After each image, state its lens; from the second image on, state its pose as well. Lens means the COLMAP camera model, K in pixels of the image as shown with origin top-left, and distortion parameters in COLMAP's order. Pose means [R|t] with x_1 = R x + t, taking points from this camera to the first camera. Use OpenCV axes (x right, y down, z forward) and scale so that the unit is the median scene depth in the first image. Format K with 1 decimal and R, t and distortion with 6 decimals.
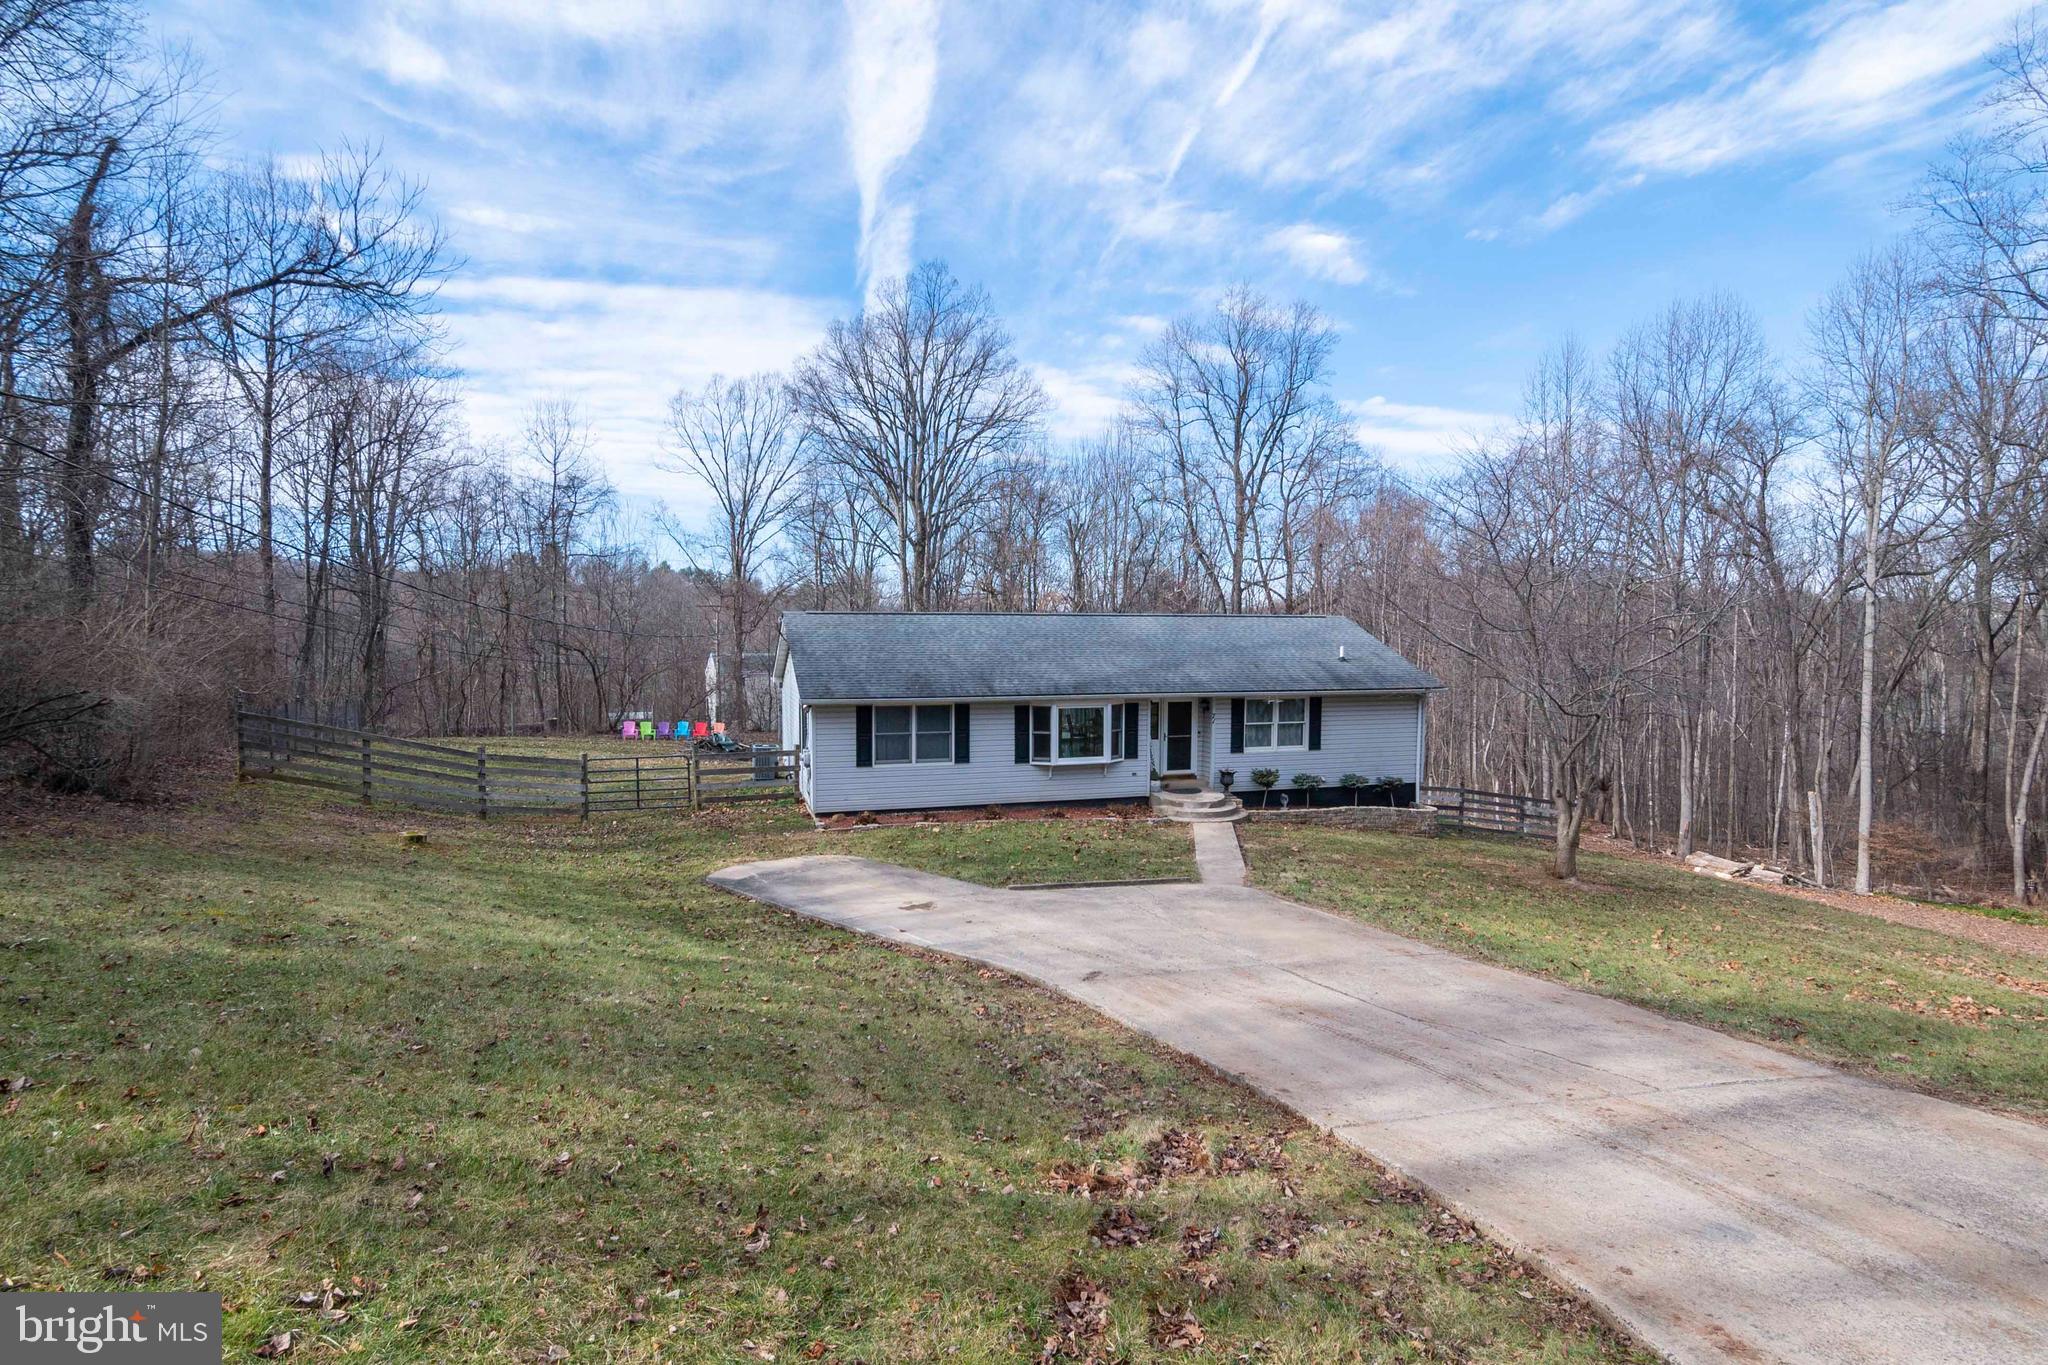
lens RADIAL K [[954.4, 0, 1003.3], [0, 954.4, 625.5], [0, 0, 1]] dist [0.000518, 0.000112]
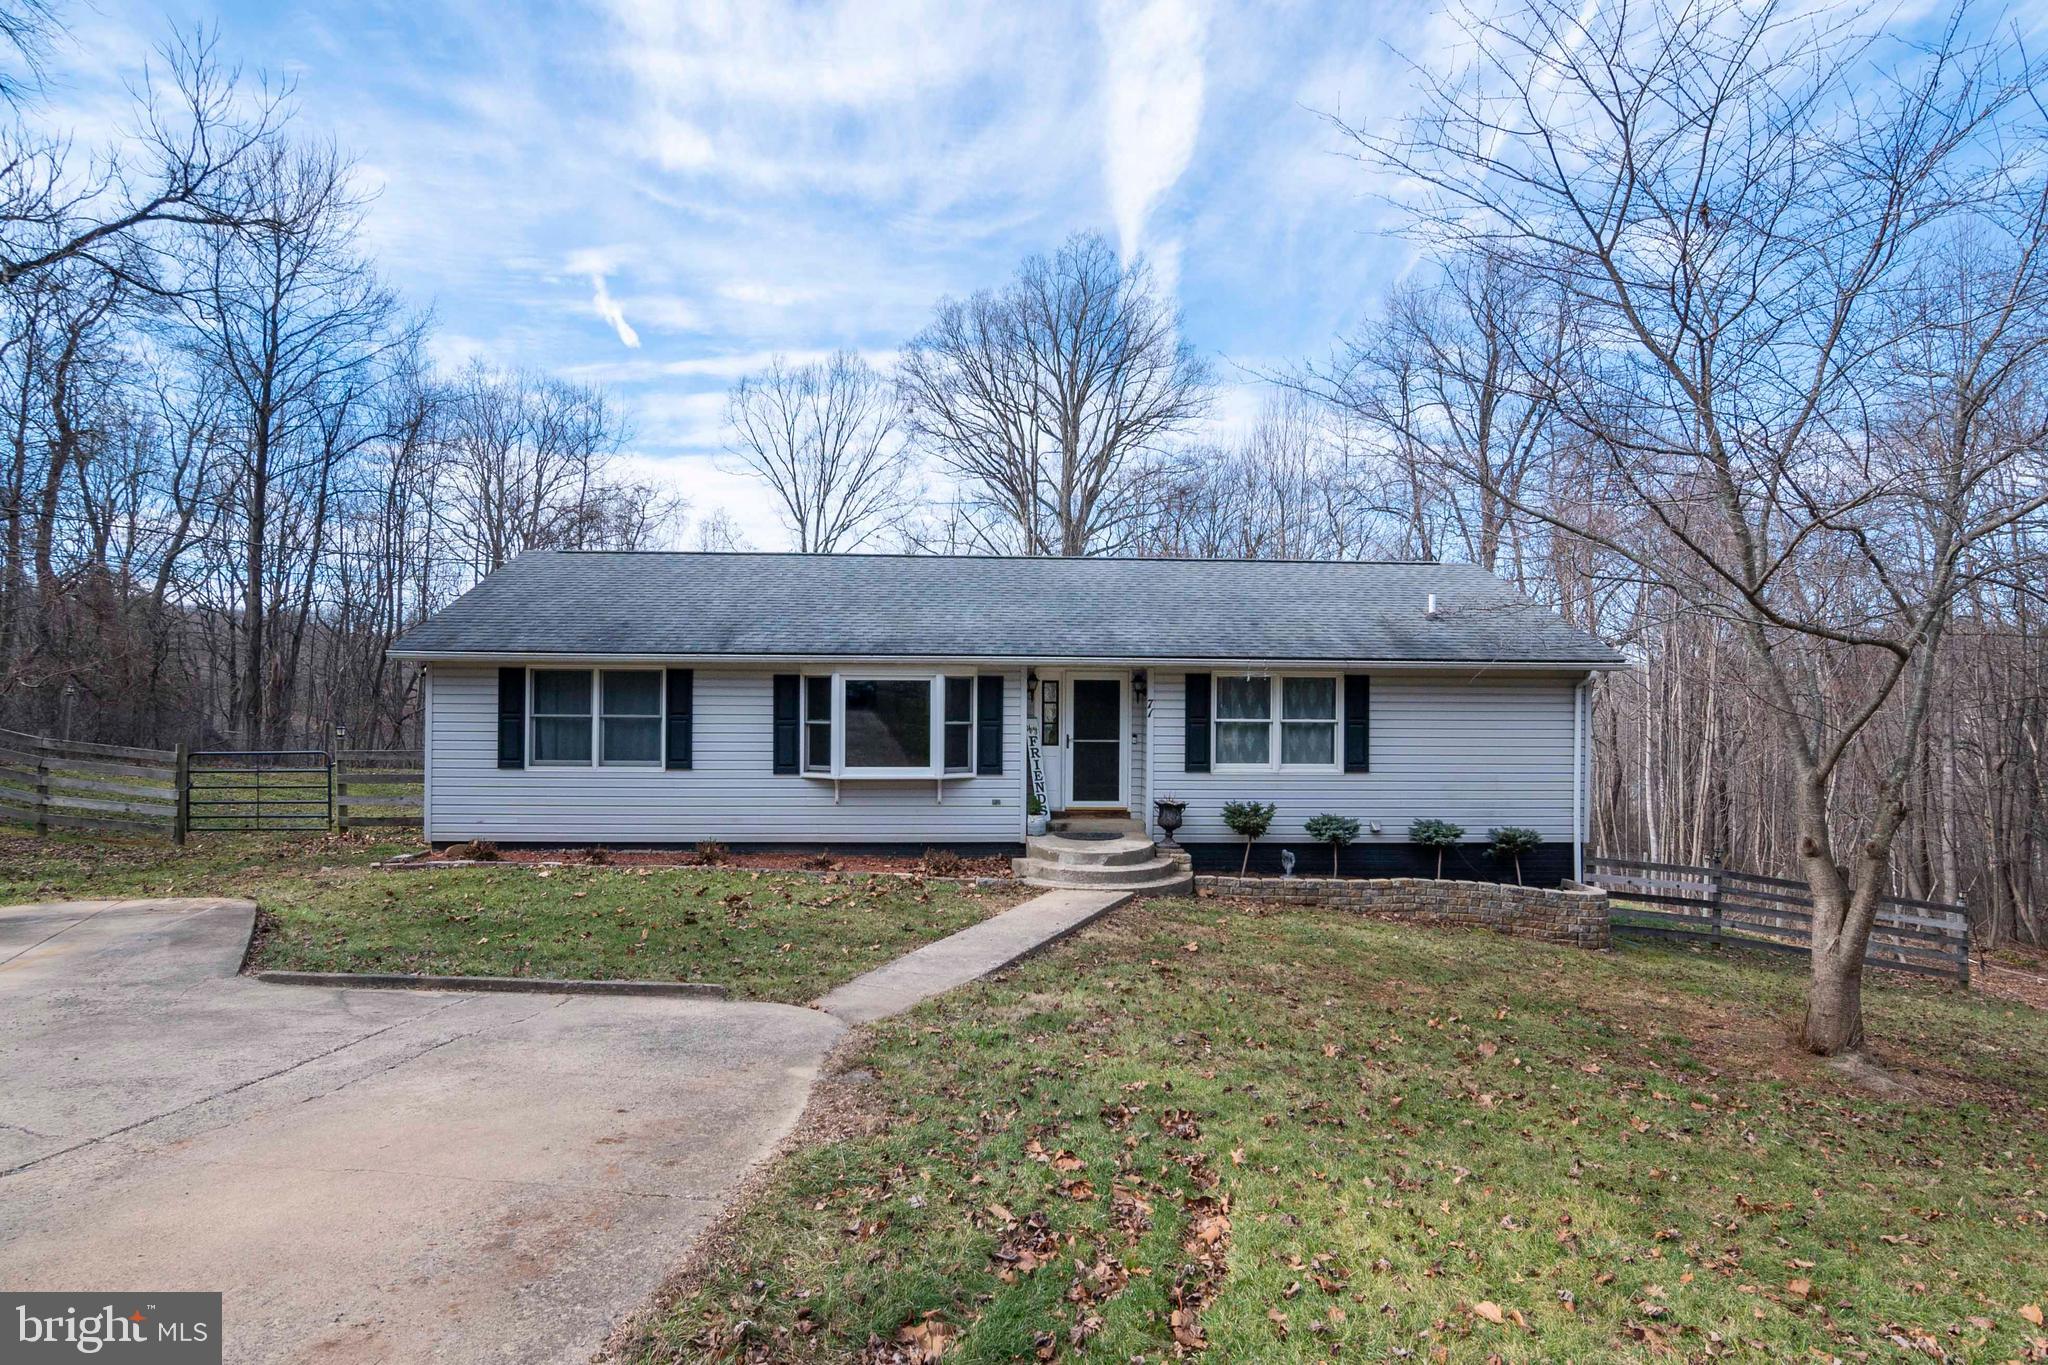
lens RADIAL K [[1040.0, 0, 1022.8], [0, 1040.0, 688.5], [0, 0, 1]] dist [-0.001504, -0.000486]
pose [[0.970949, 0.001095, -0.239286, 0.291243], [-0.003717, 0.999938, -0.010504, 0.091926], [0.239259, 0.011089, 0.970892, 0.391474]]
